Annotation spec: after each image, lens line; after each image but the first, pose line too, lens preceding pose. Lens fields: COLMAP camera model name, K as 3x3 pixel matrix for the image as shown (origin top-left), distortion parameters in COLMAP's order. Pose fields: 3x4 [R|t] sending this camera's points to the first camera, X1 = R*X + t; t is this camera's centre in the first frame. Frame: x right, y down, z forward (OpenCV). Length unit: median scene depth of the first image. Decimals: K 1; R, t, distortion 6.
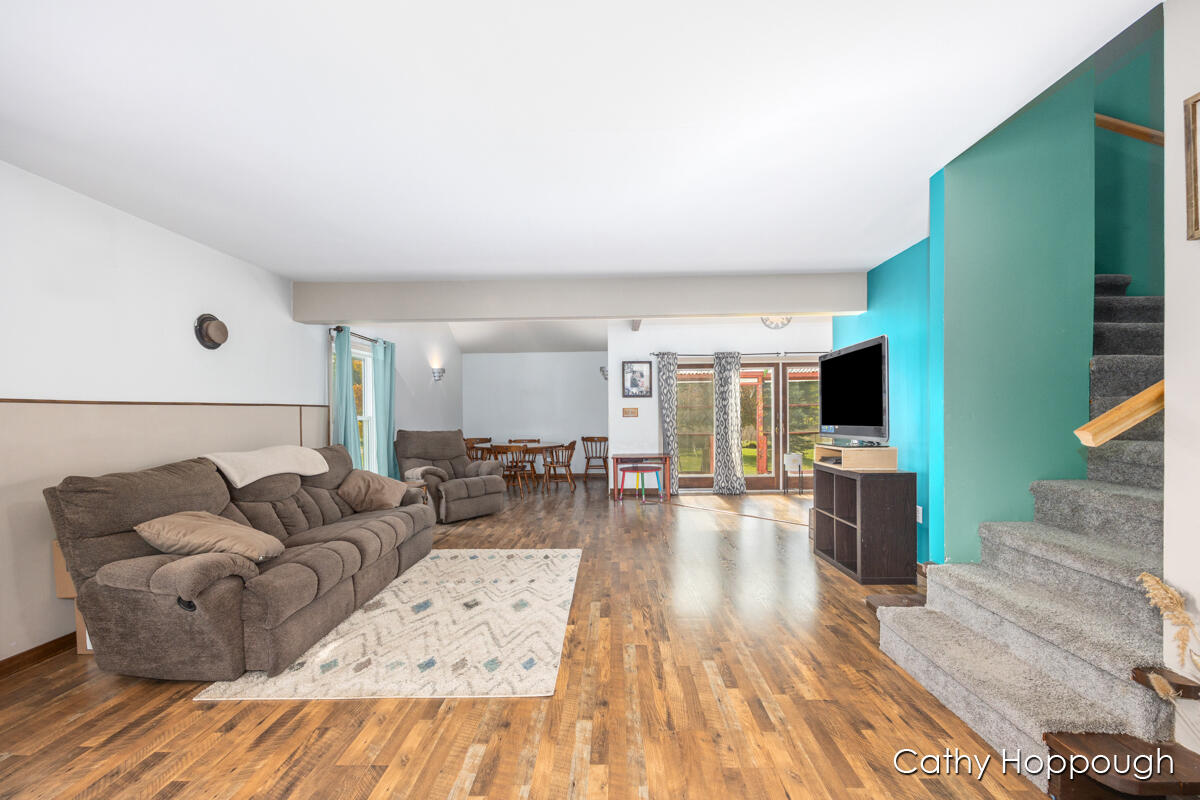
lens RADIAL K [[478.3, 0, 619.4], [0, 478.3, 416.9], [0, 0, 1]] dist [-0.008001, 0.000502]
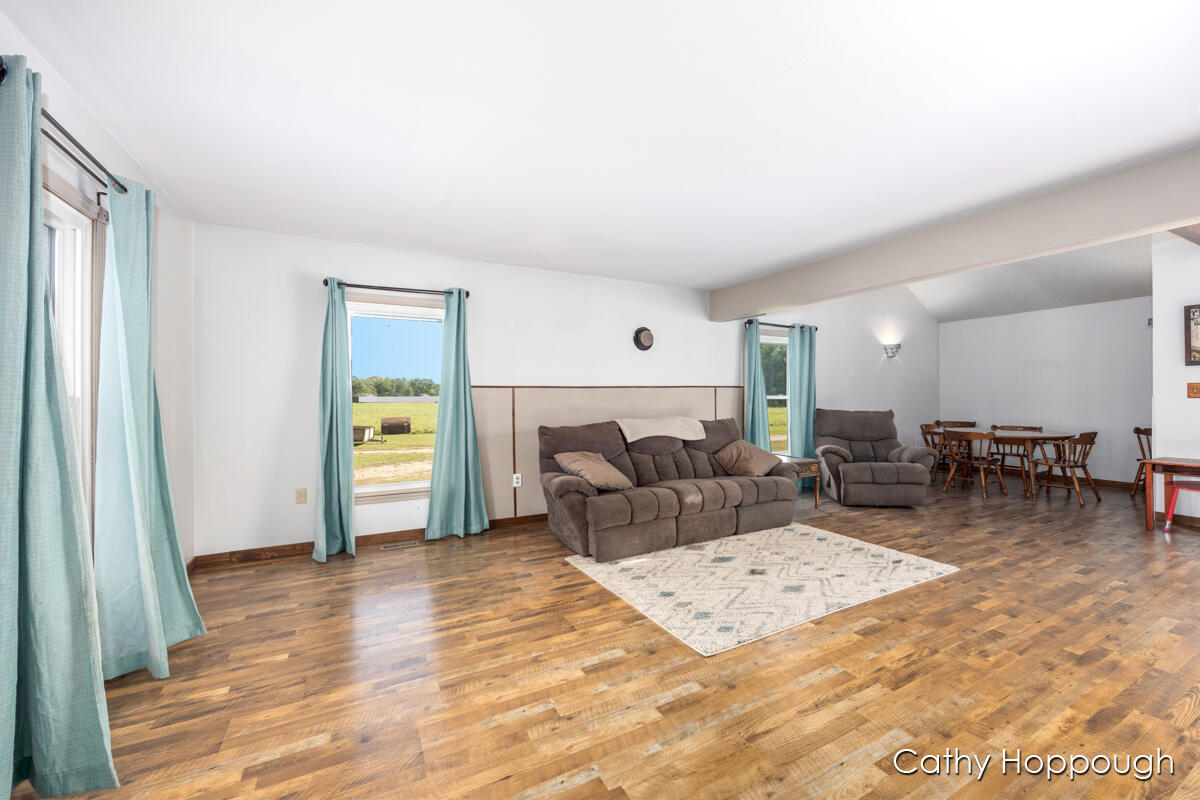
lens RADIAL K [[478.3, 0, 608.8], [0, 478.3, 396.9], [0, 0, 1]] dist [-0.008001, 0.000502]
pose [[0.481714, 0.005714, -0.876310, 0.460685], [-0.003152, 0.999984, 0.004788, -0.002122], [0.876323, 0.000456, 0.481724, 0.196116]]
